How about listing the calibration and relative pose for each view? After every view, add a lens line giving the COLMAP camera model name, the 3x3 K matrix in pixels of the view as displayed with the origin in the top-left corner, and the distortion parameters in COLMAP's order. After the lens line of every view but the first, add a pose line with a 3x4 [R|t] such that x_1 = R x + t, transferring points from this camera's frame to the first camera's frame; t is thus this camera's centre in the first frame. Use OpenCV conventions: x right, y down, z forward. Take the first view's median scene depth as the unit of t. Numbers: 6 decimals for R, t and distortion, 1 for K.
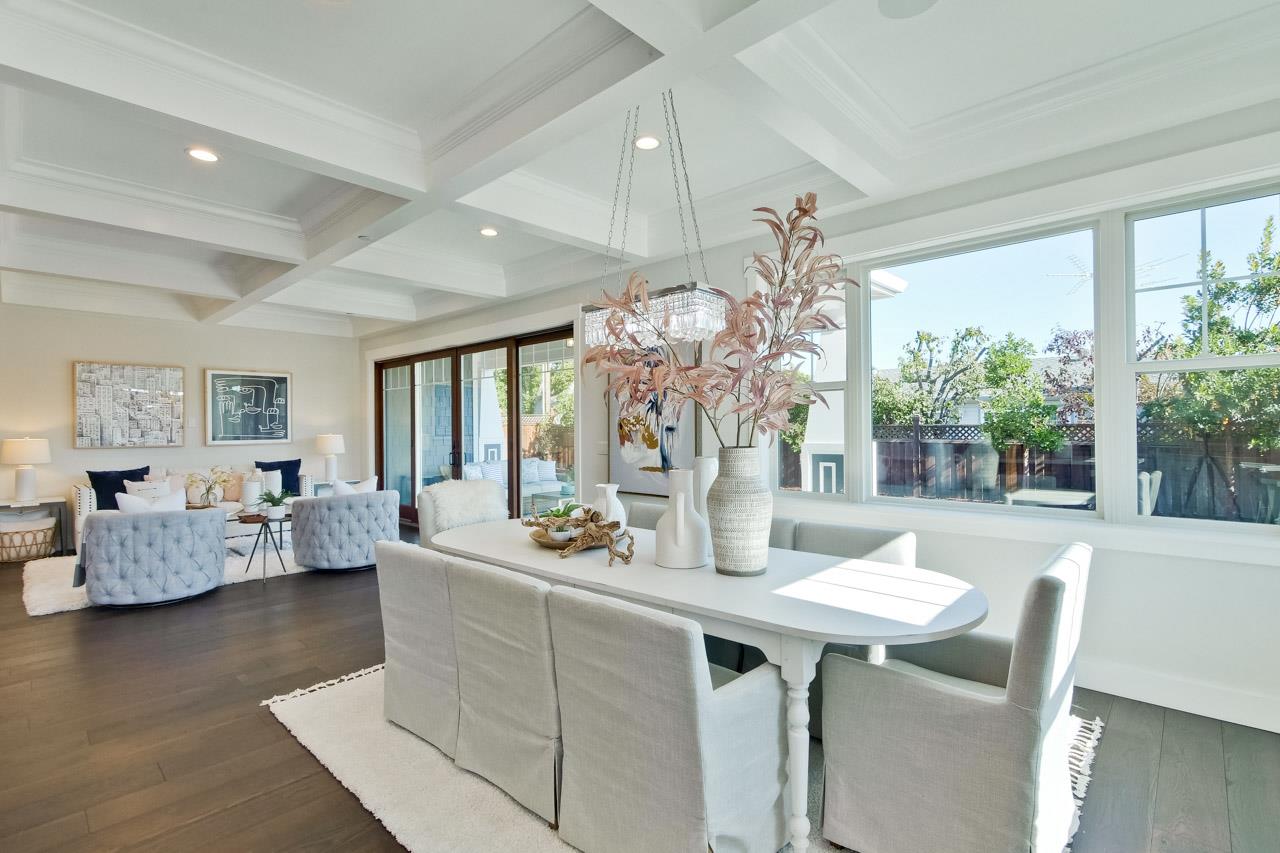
lens RADIAL K [[589.0, 0, 638.7], [0, 589.0, 428.9], [0, 0, 1]] dist [-0.000653, -0.000156]
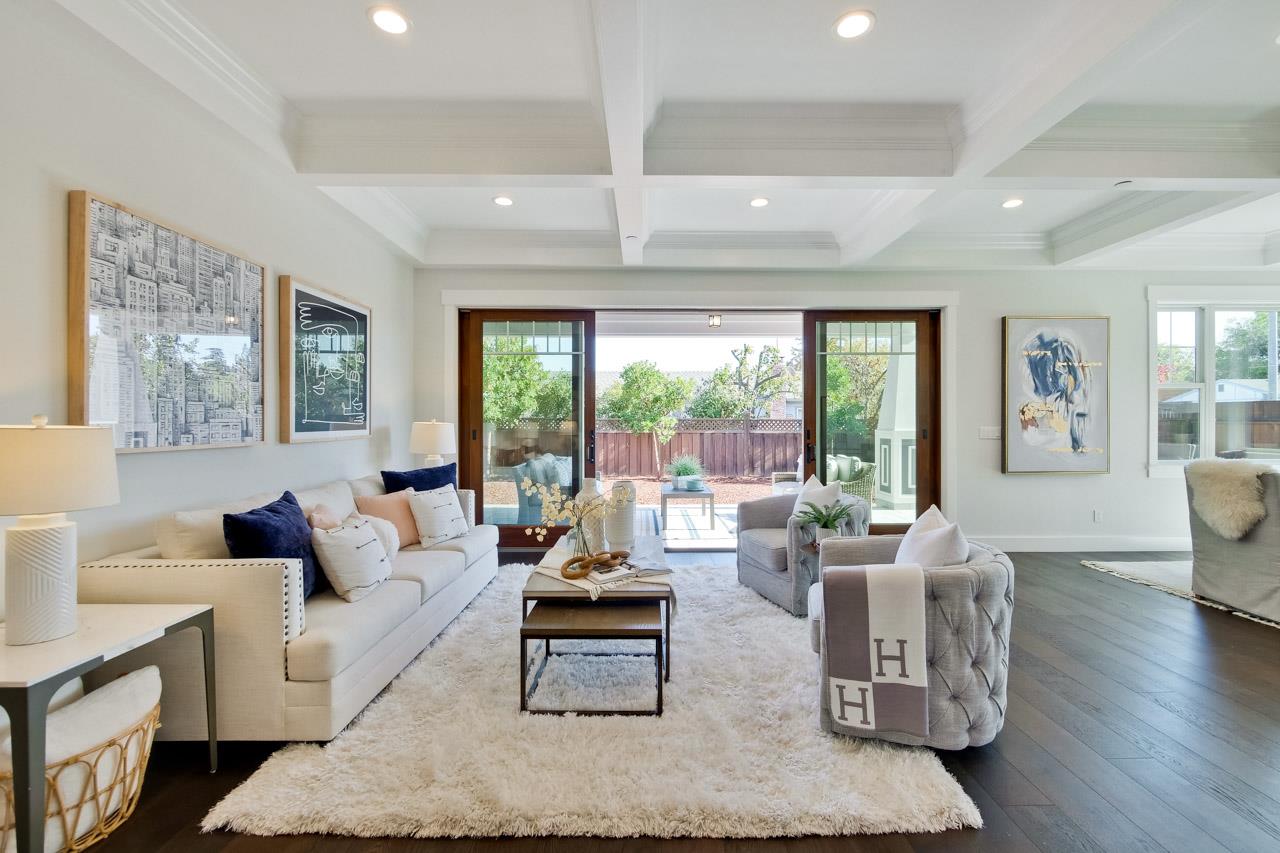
lens RADIAL K [[552.5, 0, 653.2], [0, 552.5, 417.0], [0, 0, 1]] dist [0.000813, 0.000096]
pose [[0.720138, 0.008587, 0.693777, -1.245629], [-0.003009, 0.999953, -0.009253, 0.016087], [-0.693824, 0.004576, 0.720130, 0.738522]]
